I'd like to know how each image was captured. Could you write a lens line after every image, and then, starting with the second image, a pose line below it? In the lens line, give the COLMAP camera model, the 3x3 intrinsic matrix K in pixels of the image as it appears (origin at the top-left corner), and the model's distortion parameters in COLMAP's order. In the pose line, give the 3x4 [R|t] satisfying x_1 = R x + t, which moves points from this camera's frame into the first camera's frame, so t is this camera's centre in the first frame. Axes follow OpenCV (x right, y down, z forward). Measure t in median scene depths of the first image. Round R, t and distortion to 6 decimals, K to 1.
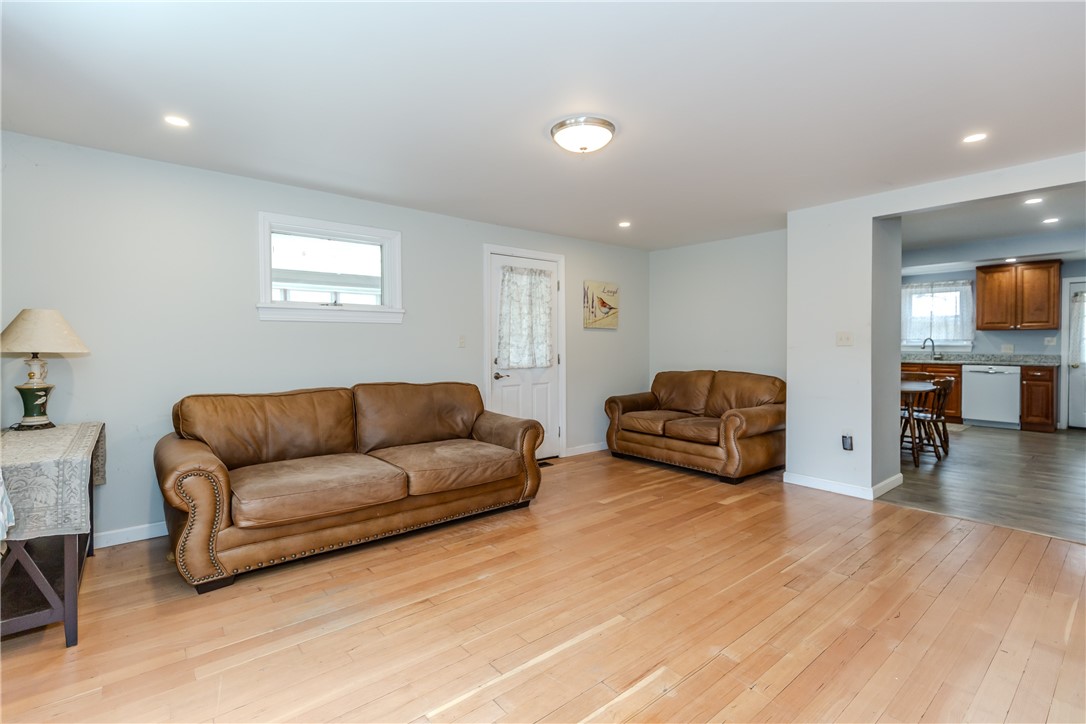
lens RADIAL K [[497.4, 0, 540.3], [0, 497.4, 349.1], [0, 0, 1]] dist [0.000028, -0.000441]
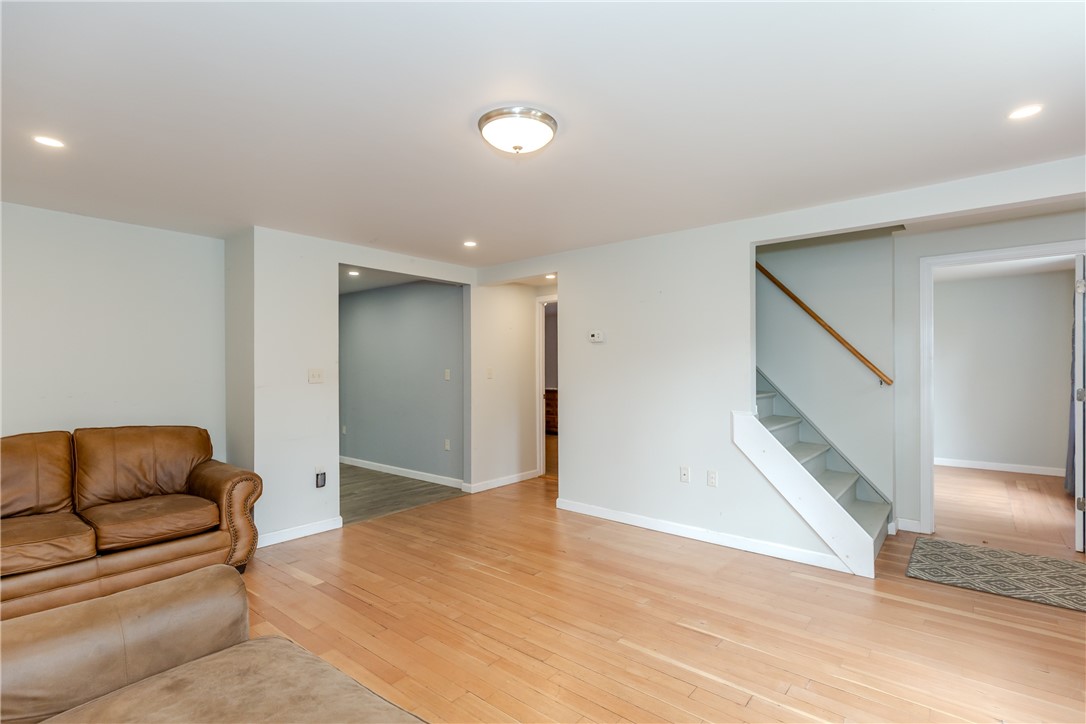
lens RADIAL K [[524.1, 0, 546.3], [0, 524.1, 367.4], [0, 0, 1]] dist [0.000177, -0.000088]
pose [[-0.191538, 0.004761, 0.981474, -0.506907], [0.019002, 0.999819, -0.001141, -0.028347], [-0.981301, 0.018431, -0.191594, 0.753302]]
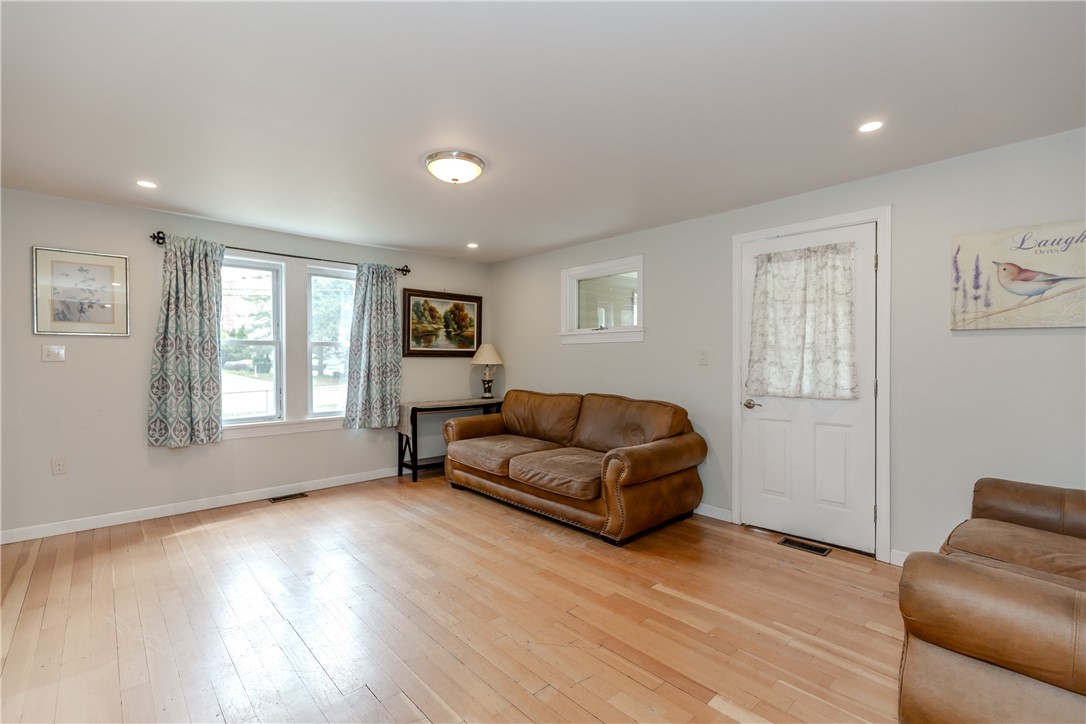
lens RADIAL K [[500.4, 0, 548.0], [0, 500.4, 362.3], [0, 0, 1]] dist [0.001553, 0.000000]
pose [[0.047134, 0.010001, -0.998839, 0.787908], [-0.009803, 0.999906, 0.009549, -0.015365], [0.998840, 0.009342, 0.047227, 0.773708]]
